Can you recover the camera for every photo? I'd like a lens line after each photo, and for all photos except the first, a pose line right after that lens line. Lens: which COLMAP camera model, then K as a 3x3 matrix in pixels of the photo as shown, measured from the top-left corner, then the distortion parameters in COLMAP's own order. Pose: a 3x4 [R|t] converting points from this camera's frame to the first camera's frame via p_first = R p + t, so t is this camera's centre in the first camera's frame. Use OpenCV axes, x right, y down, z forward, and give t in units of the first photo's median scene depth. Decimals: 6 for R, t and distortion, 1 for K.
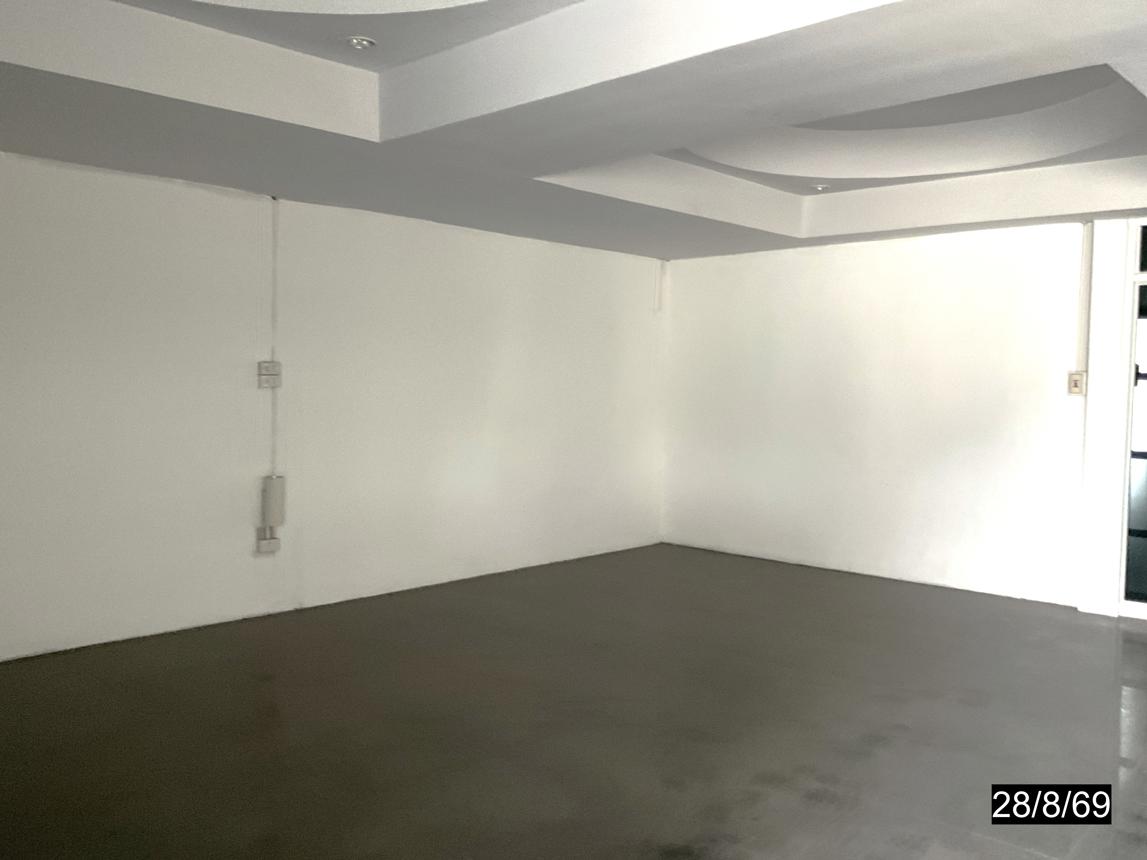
lens RADIAL K [[954.1, 0, 568.0], [0, 954.1, 435.1], [0, 0, 1]] dist [0.039654, -0.044041]
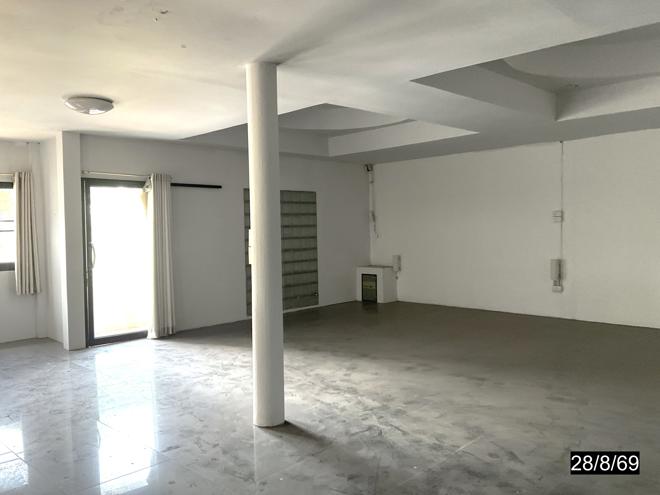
lens RADIAL K [[549.0, 0, 329.9], [0, 549.0, 248.2], [0, 0, 1]] dist [0.039654, -0.044041]
pose [[-0.024267, 0.026596, -0.999352, 1.039507], [-0.040377, 0.998804, 0.027562, 0.001168], [0.998890, 0.041019, -0.023164, 0.453965]]
